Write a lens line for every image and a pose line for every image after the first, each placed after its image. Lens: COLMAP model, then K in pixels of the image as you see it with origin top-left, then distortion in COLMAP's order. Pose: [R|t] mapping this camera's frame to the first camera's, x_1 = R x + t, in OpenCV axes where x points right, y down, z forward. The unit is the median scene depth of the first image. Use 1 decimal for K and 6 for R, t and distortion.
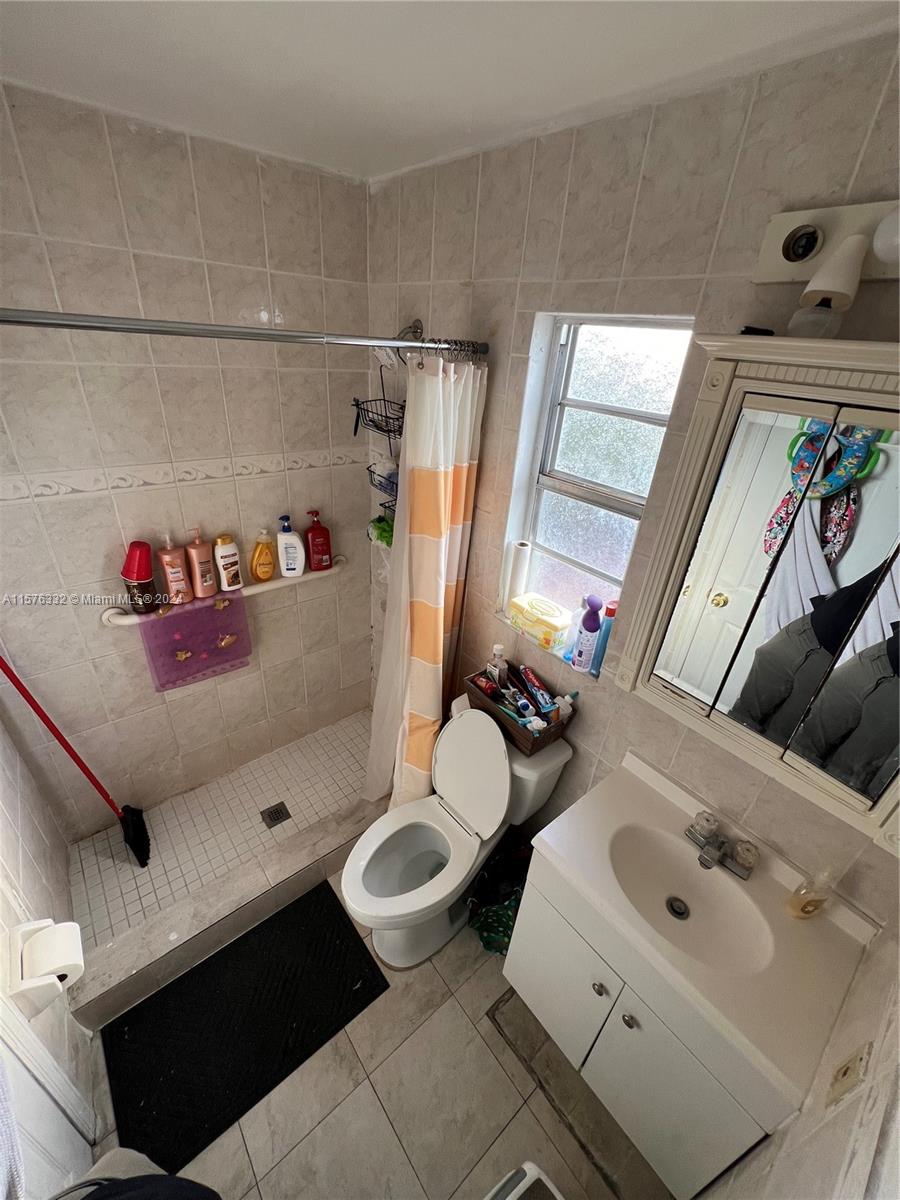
lens RADIAL K [[482.8, 0, 451.1], [0, 482.8, 602.5], [0, 0, 1]] dist [0.021918, -0.000976]
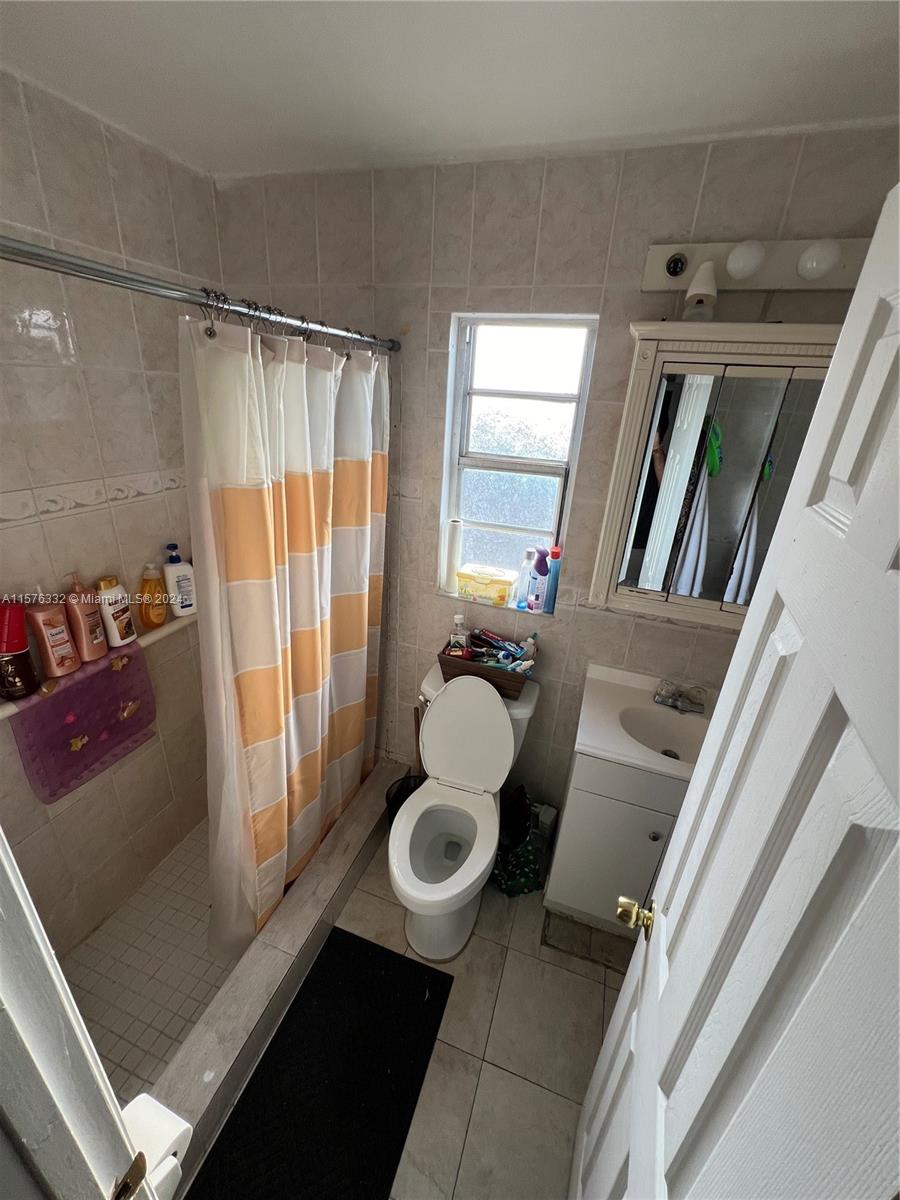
lens RADIAL K [[482.8, 0, 446.0], [0, 482.8, 598.9], [0, 0, 1]] dist [0.021918, -0.000976]
pose [[0.855216, -0.229974, 0.464454, -0.426392], [0.256583, 0.966503, 0.006108, 0.039948], [-0.450301, 0.113947, 0.885576, 0.049356]]
